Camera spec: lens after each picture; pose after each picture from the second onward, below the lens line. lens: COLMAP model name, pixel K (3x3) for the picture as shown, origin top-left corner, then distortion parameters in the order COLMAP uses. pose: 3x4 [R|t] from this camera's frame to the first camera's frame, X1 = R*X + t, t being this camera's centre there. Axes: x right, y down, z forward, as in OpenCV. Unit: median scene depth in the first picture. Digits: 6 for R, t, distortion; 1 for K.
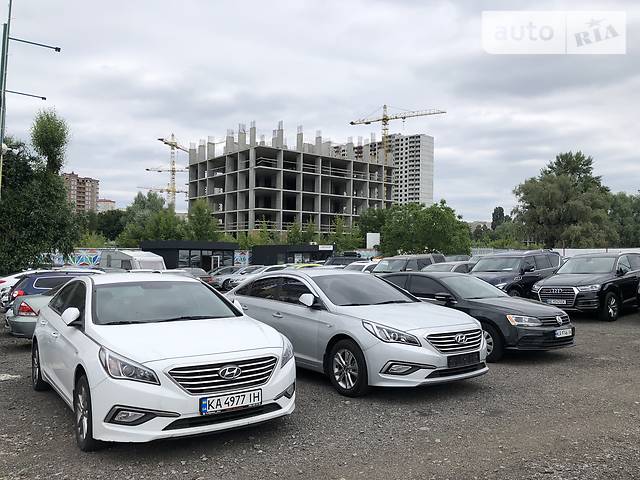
lens RADIAL K [[524.8, 0, 322.4], [0, 524.8, 238.7], [0, 0, 1]] dist [0.044411, -0.058799]
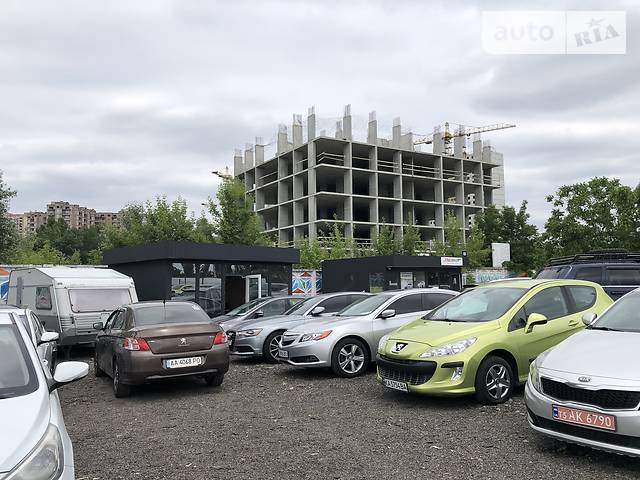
lens RADIAL K [[524.8, 0, 320.2], [0, 524.8, 237.8], [0, 0, 1]] dist [0.044411, -0.058799]
pose [[0.993595, -0.035278, -0.107348, -0.042359], [0.028495, 0.997538, -0.064076, 0.014324], [0.109345, 0.060607, 0.992154, 0.247205]]
